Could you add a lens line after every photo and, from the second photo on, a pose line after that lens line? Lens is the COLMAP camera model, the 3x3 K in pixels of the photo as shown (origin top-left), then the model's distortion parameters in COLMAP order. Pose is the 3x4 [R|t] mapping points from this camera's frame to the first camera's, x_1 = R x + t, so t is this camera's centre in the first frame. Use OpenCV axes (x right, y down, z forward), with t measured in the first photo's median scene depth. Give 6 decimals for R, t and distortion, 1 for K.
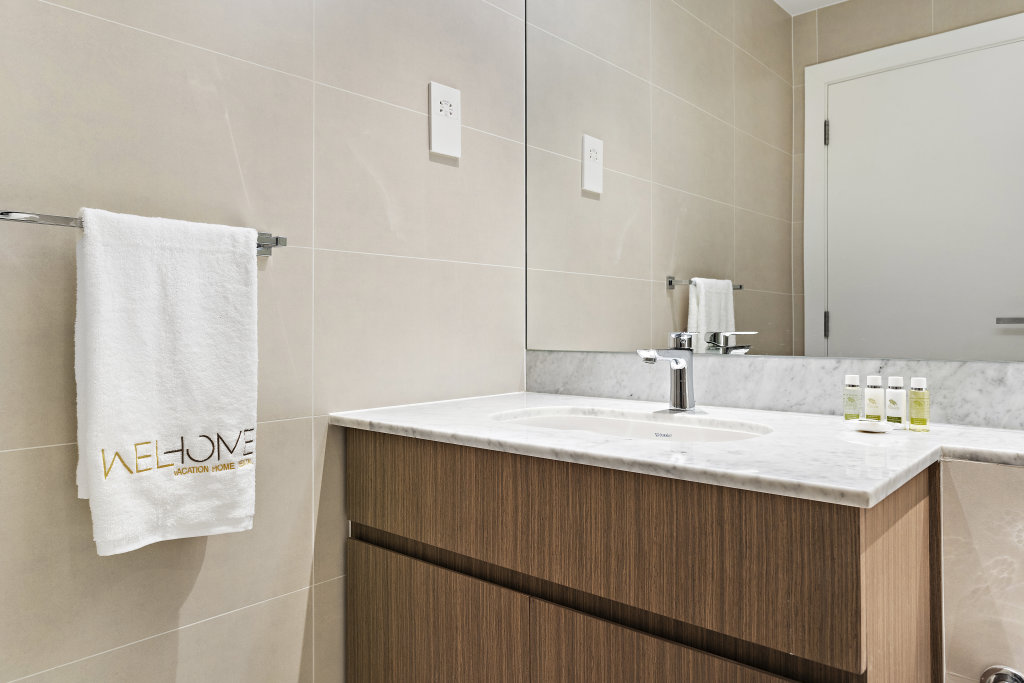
lens RADIAL K [[698.4, 0, 508.7], [0, 698.4, 301.1], [0, 0, 1]] dist [-0.006929, -0.003276]
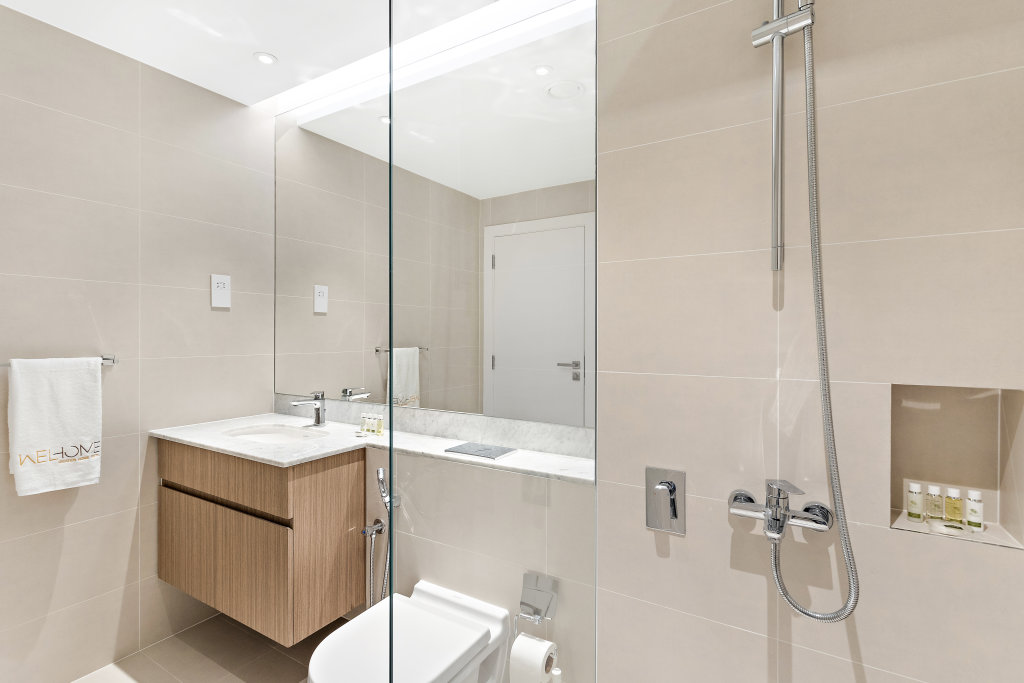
lens RADIAL K [[488.1, 0, 503.1], [0, 488.1, 328.5], [0, 0, 1]] dist [-0.000437, 0.001801]
pose [[0.984730, 0.010061, 0.173797, 0.701625], [-0.014222, 0.999641, 0.022714, -0.262385], [-0.173506, -0.024838, 0.984520, -0.879586]]
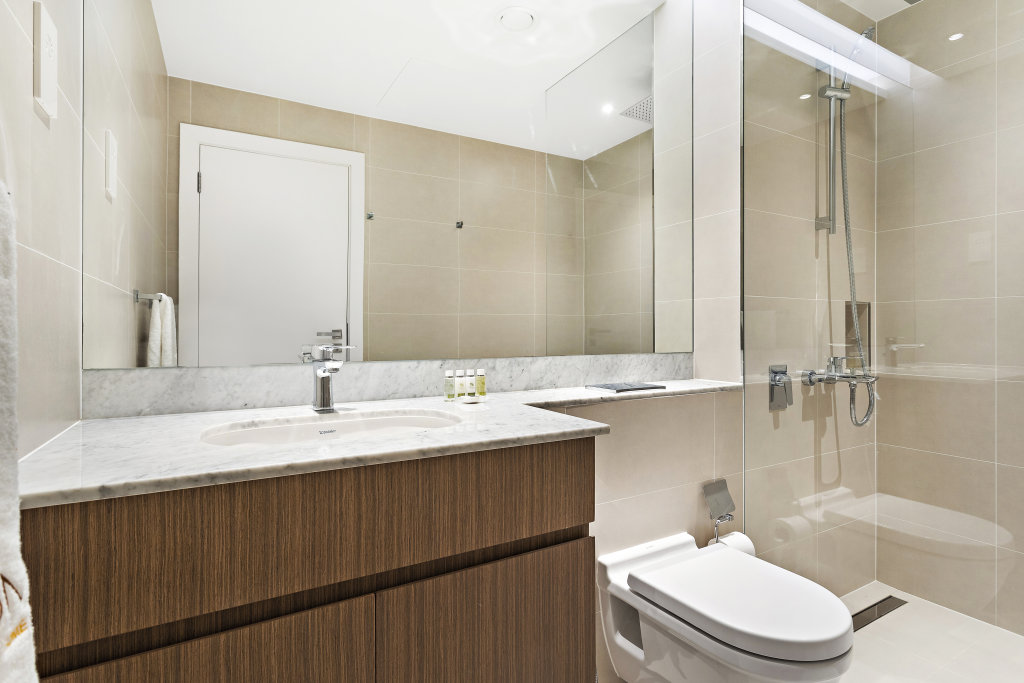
lens RADIAL K [[504.8, 0, 496.0], [0, 504.8, 318.9], [0, 0, 1]] dist [-0.000391, 0.000911]
pose [[0.324297, 0.028785, 0.945517, -0.611046], [-0.036330, 0.999178, -0.017958, 0.002460], [-0.945258, -0.028527, 0.325076, 0.529915]]
